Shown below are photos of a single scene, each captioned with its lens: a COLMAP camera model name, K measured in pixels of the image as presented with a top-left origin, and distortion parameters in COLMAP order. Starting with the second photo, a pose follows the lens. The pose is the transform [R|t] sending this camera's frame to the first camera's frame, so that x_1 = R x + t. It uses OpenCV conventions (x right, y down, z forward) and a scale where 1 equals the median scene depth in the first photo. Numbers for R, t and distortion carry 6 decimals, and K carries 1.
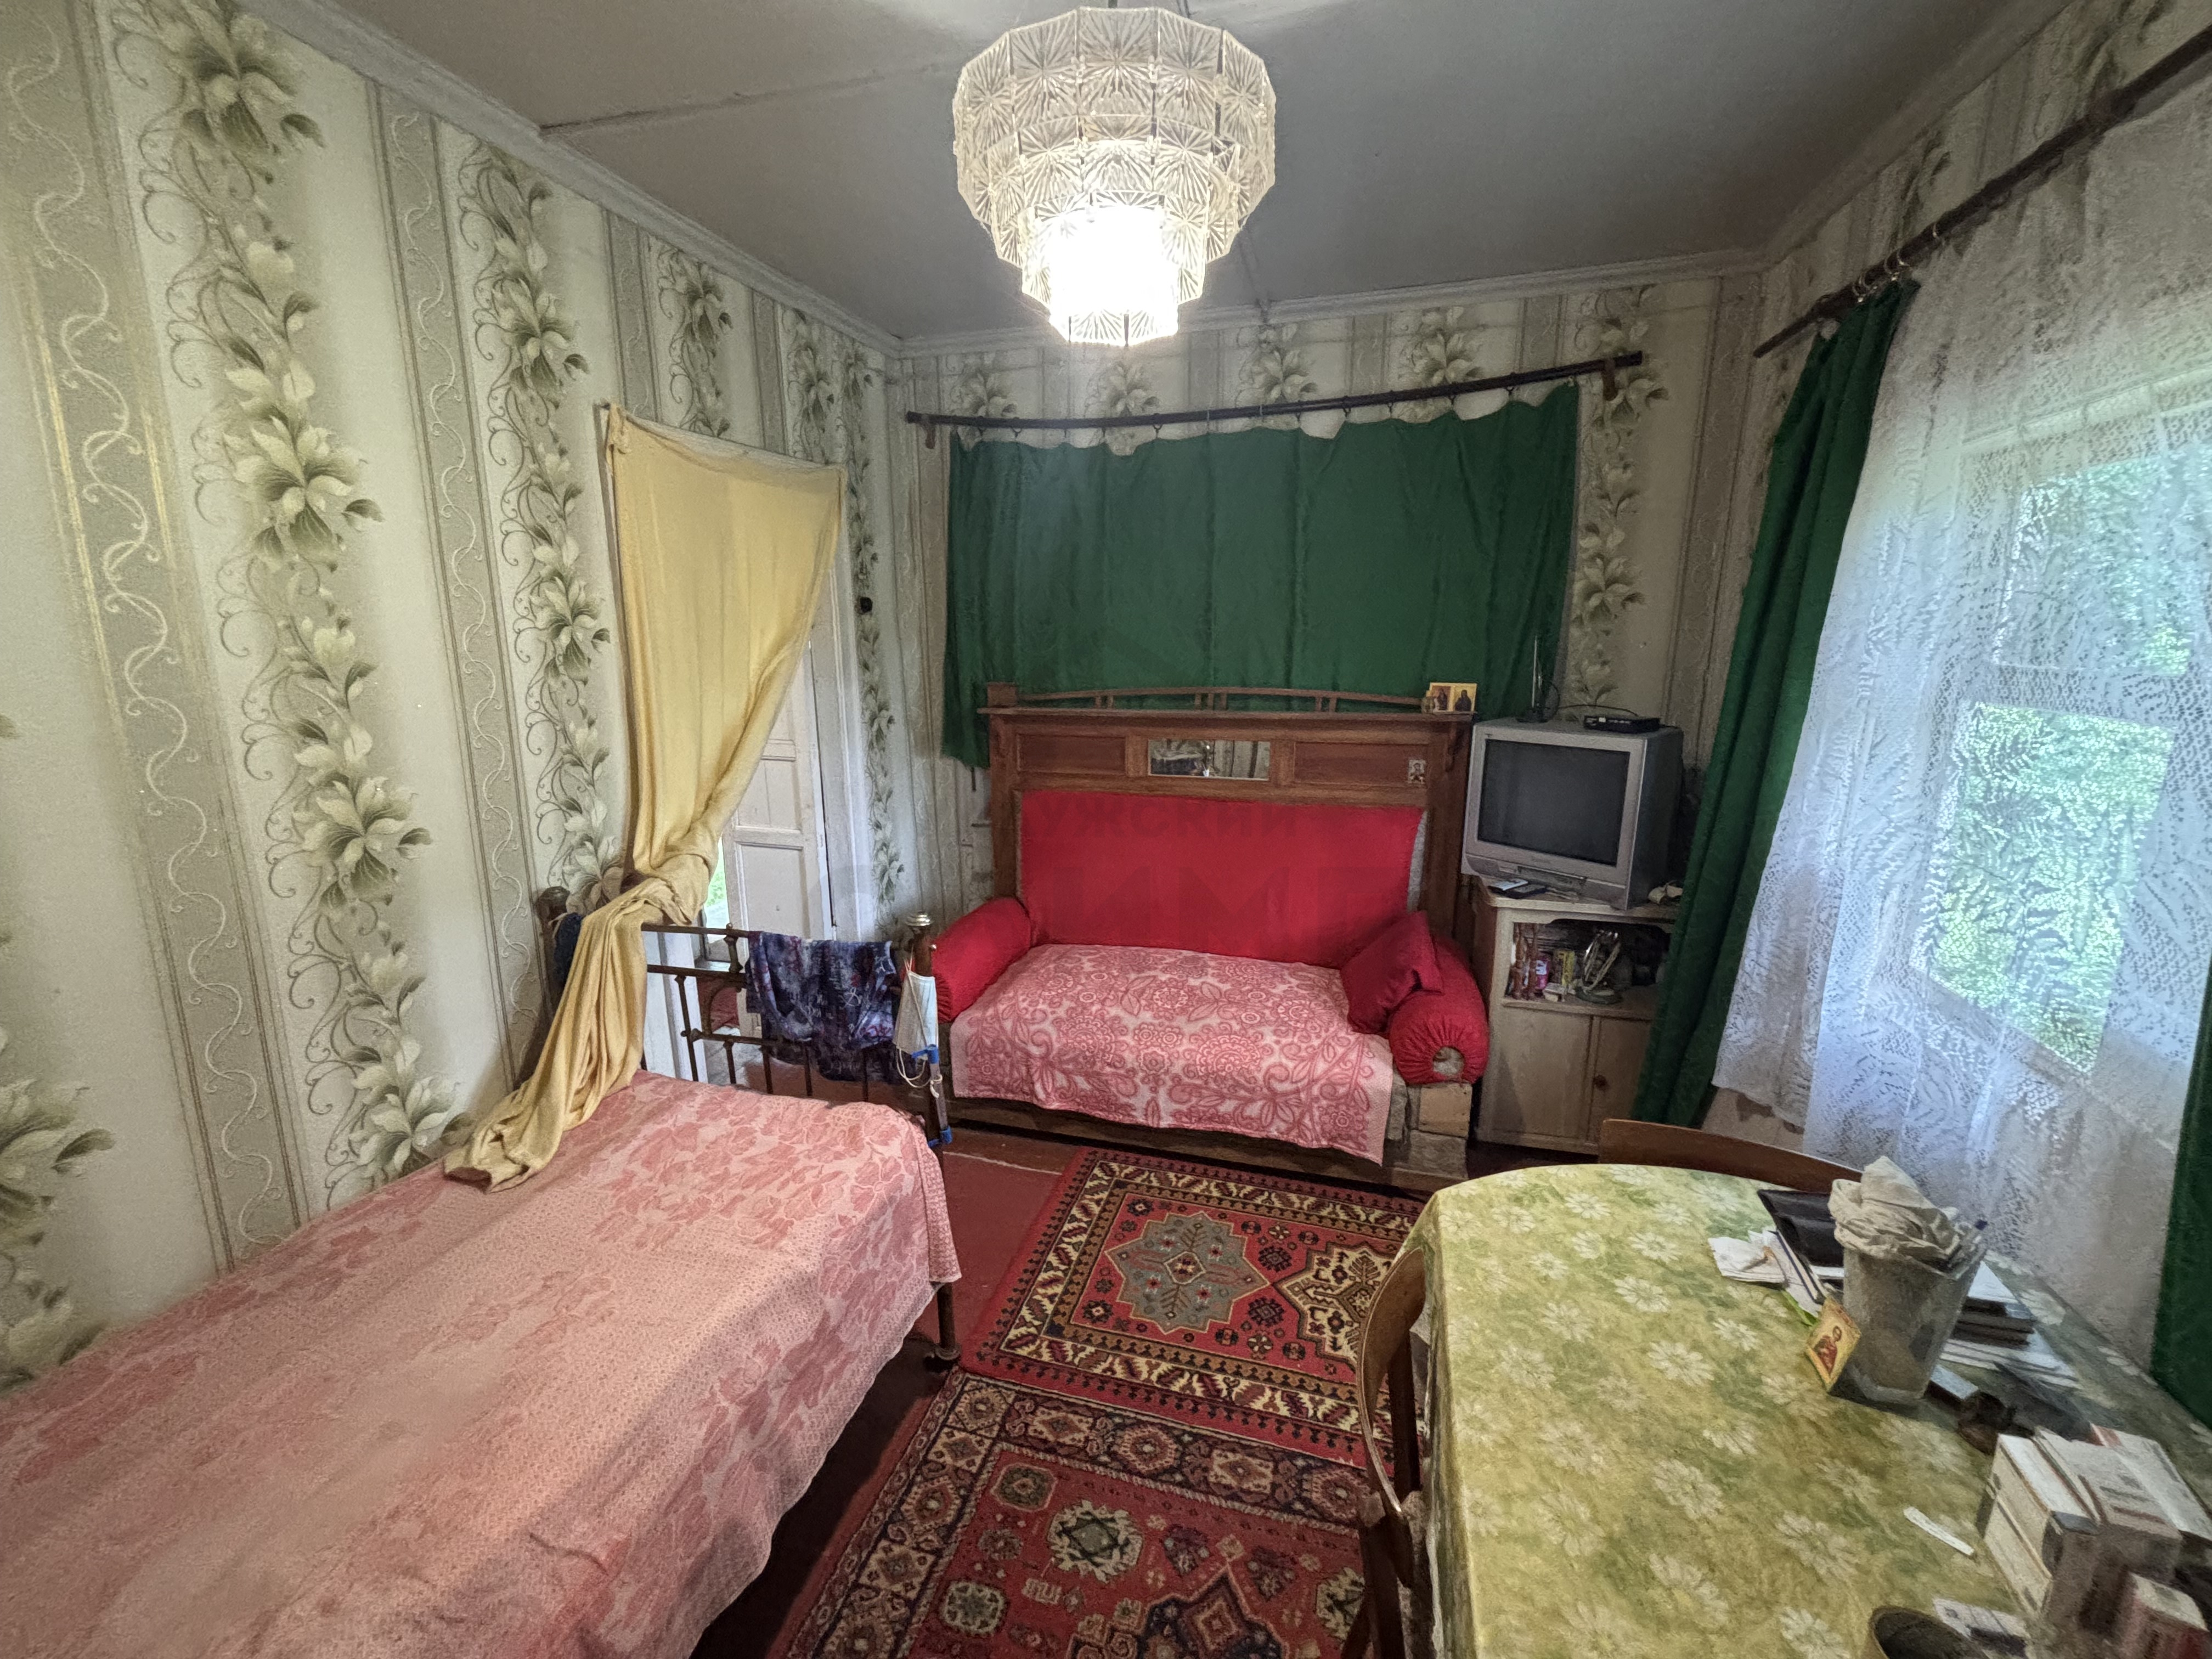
lens RADIAL K [[896.0, 0, 1102.6], [0, 896.0, 827.3], [0, 0, 1]] dist [-0.000828, 0.001291]
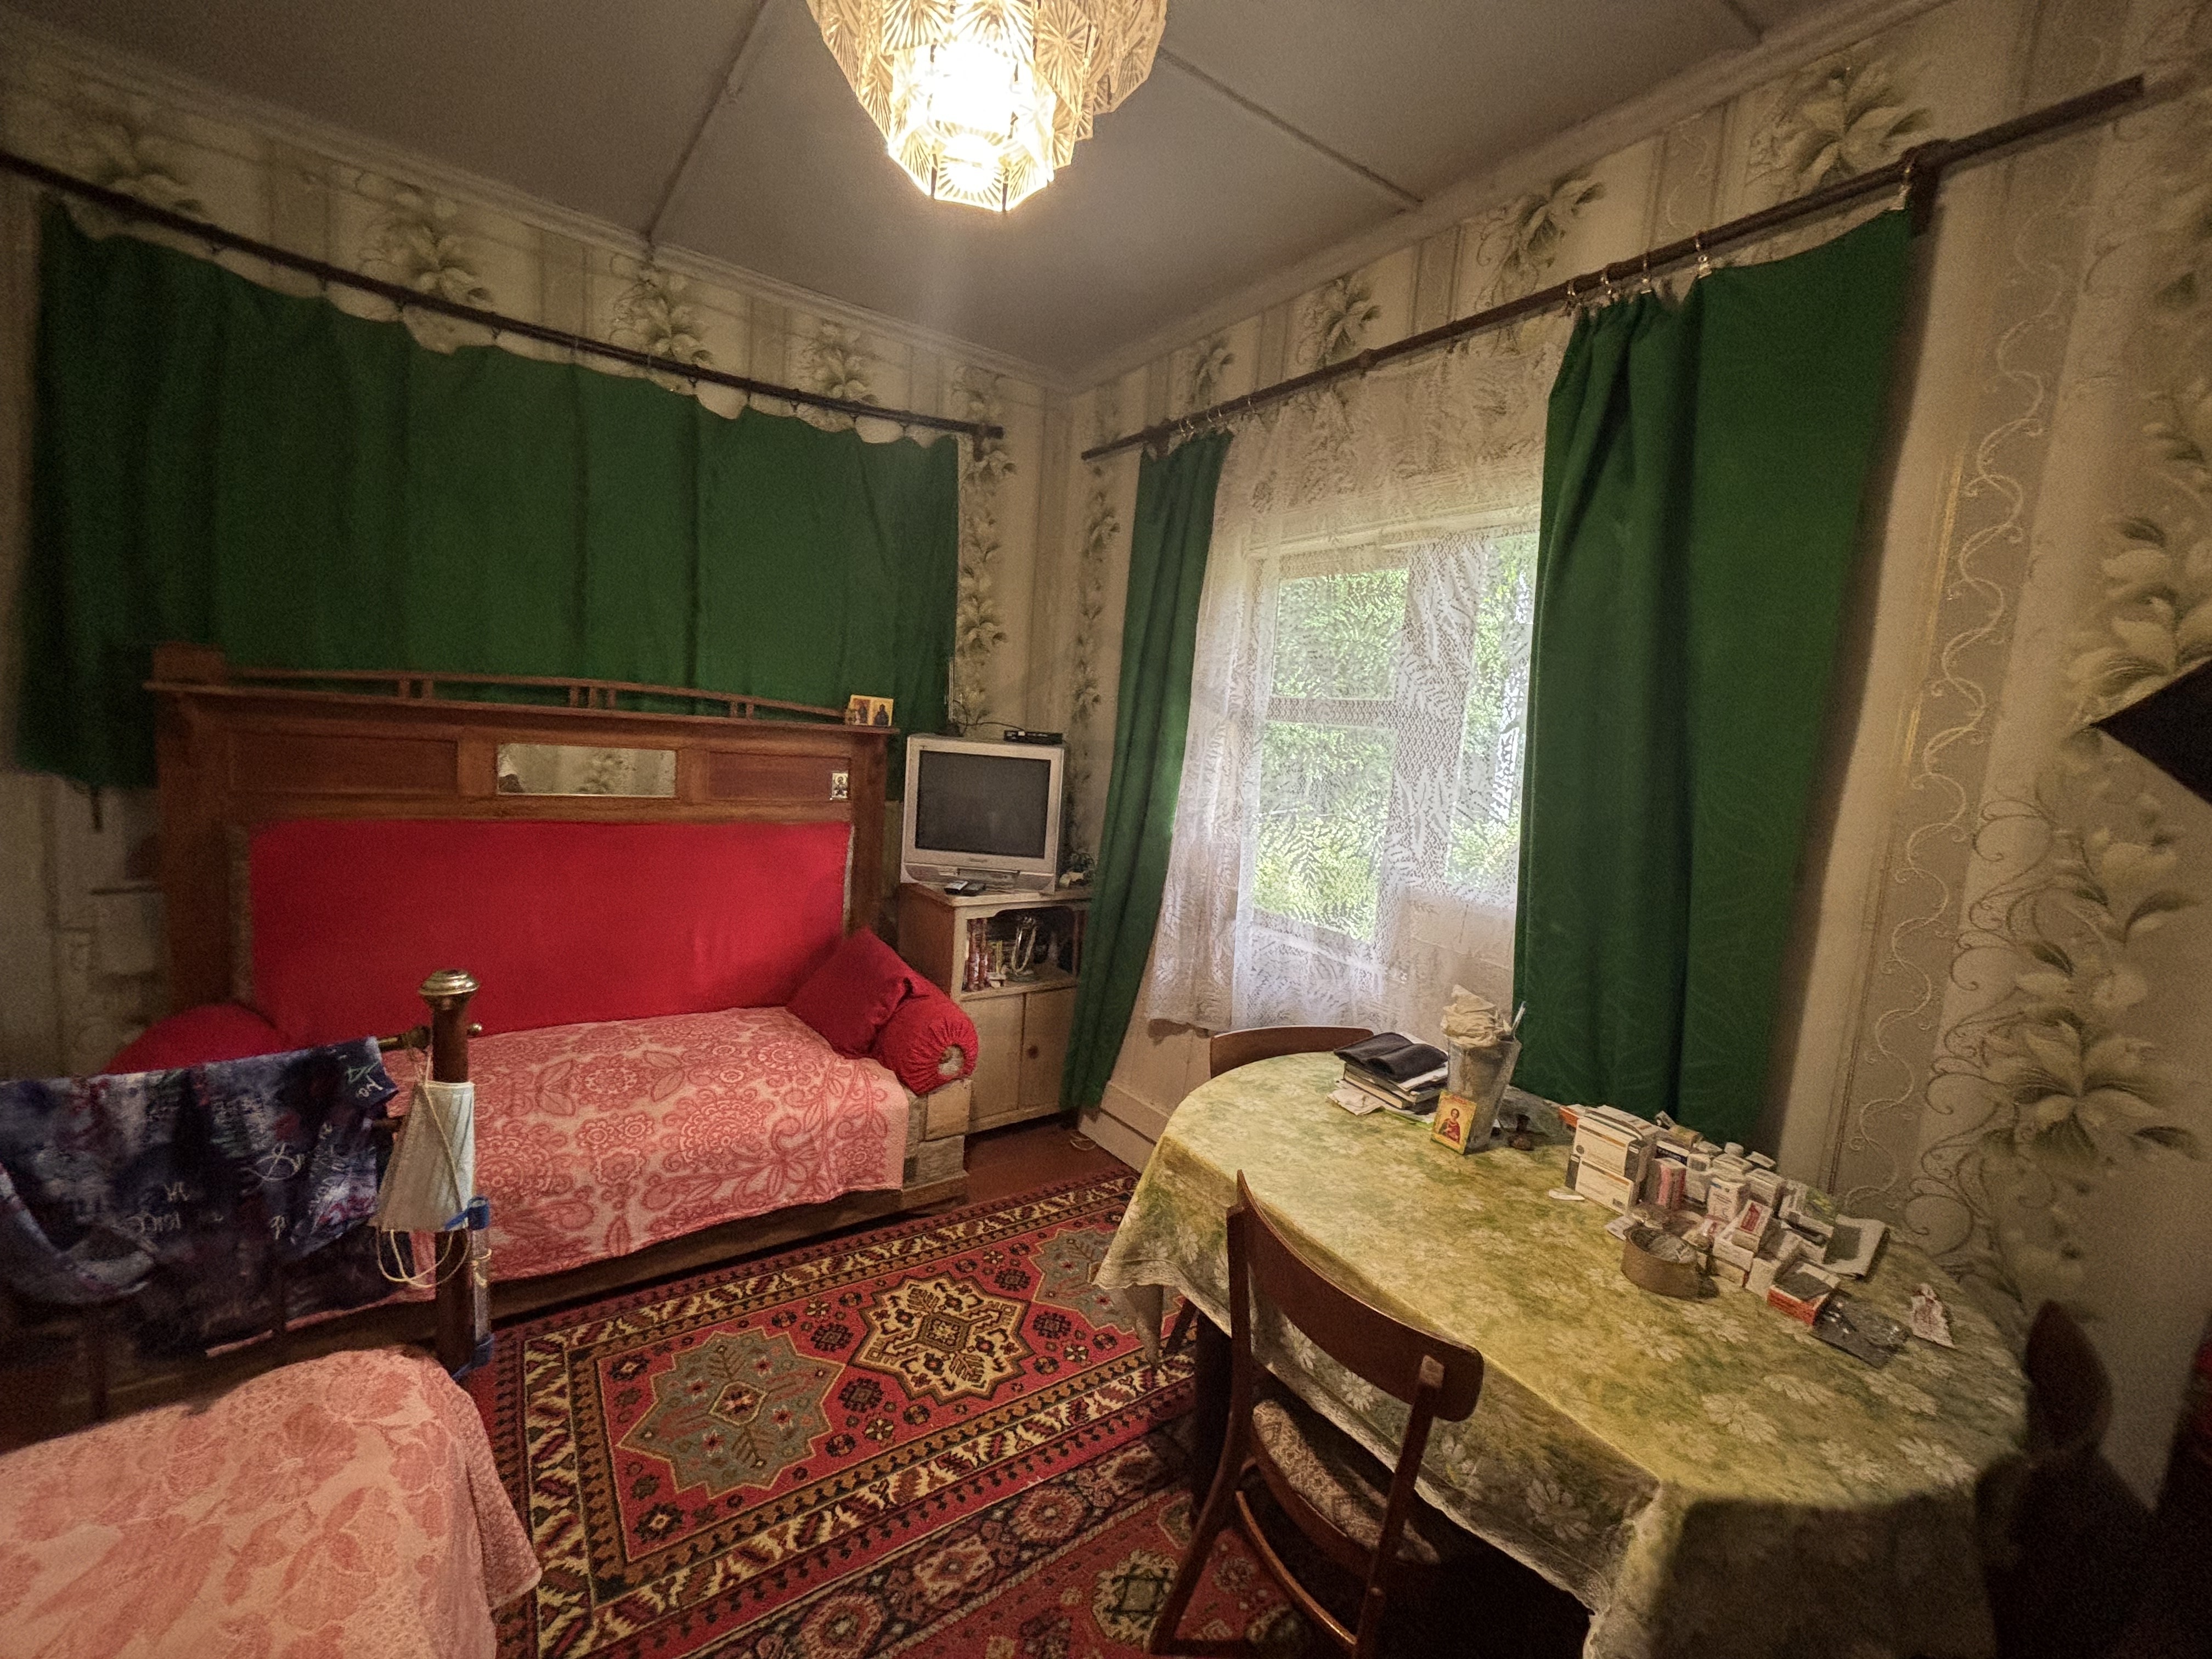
lens RADIAL K [[896.0, 0, 1103.1], [0, 896.0, 827.3], [0, 0, 1]] dist [-0.000828, 0.001291]
pose [[0.622594, -0.036076, 0.781713, -0.343120], [0.087240, 0.995910, -0.023520, 0.045778], [-0.777667, 0.082840, 0.623194, 0.262522]]
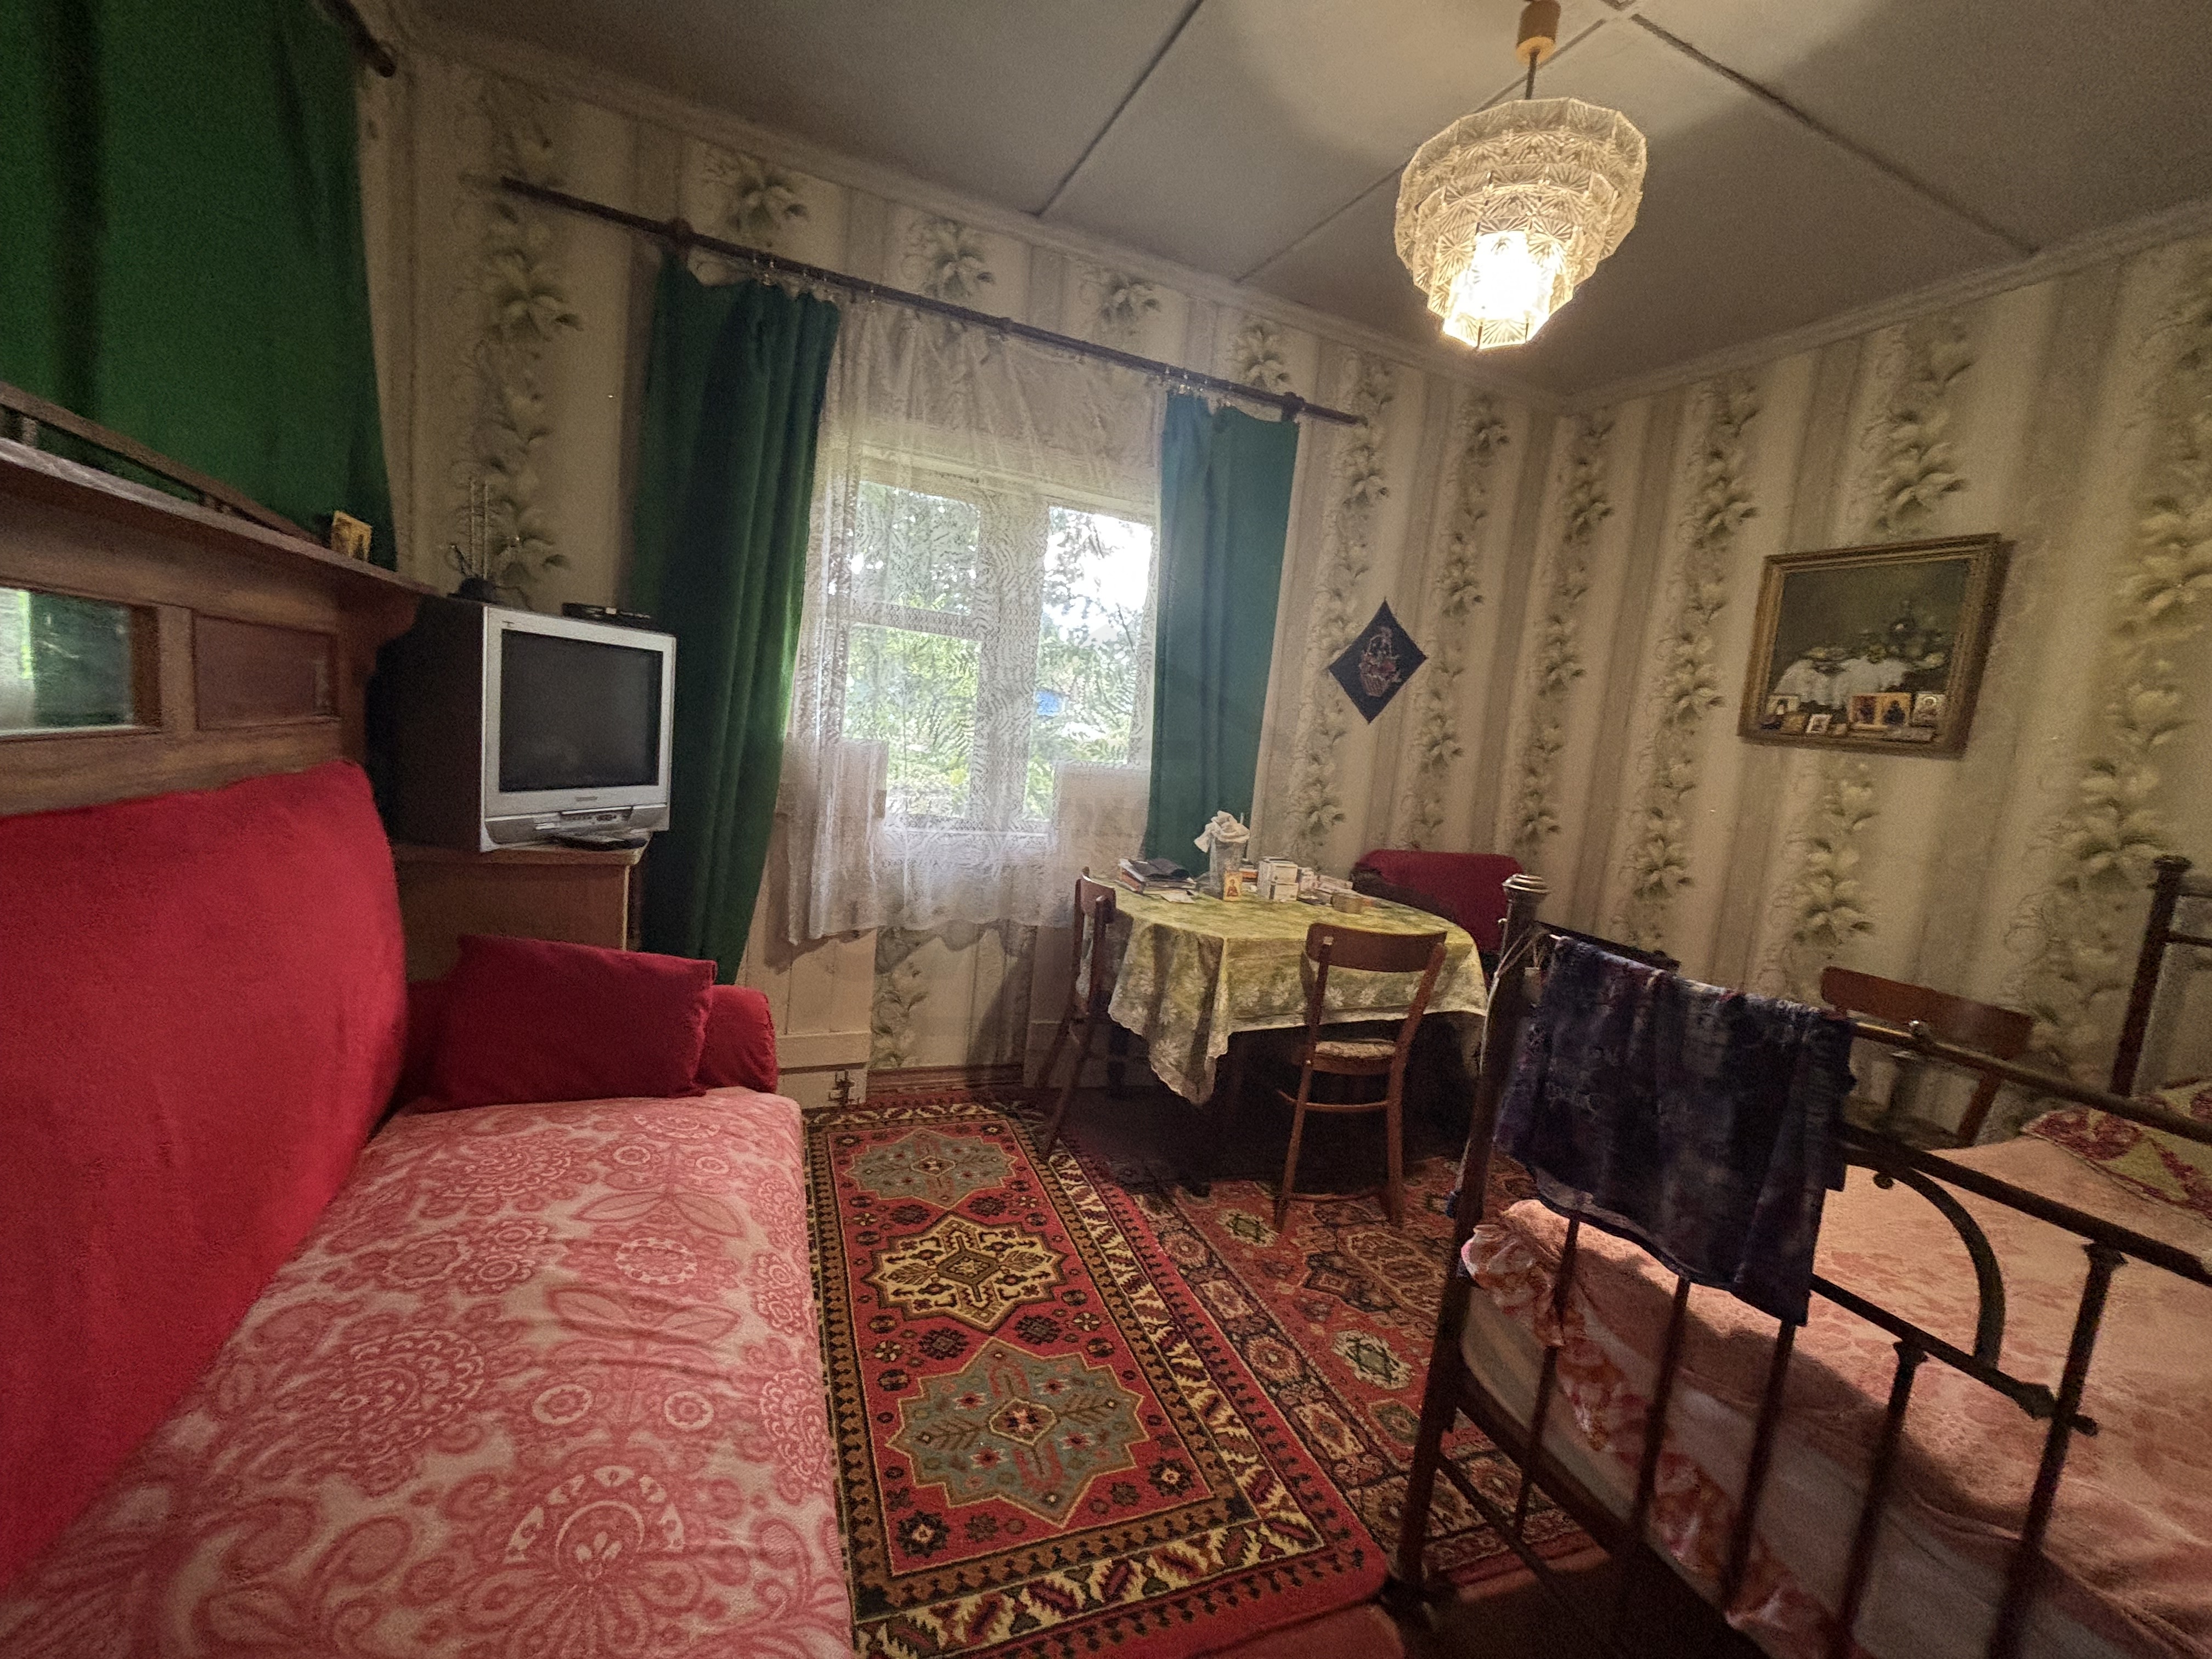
lens RADIAL K [[896.0, 0, 1104.0], [0, 896.0, 826.0], [0, 0, 1]] dist [-0.000828, 0.001291]
pose [[-0.620888, -0.139204, 0.771440, -0.461205], [0.073382, 0.969464, 0.233997, -0.108836], [-0.780457, 0.201896, -0.591714, 1.440960]]
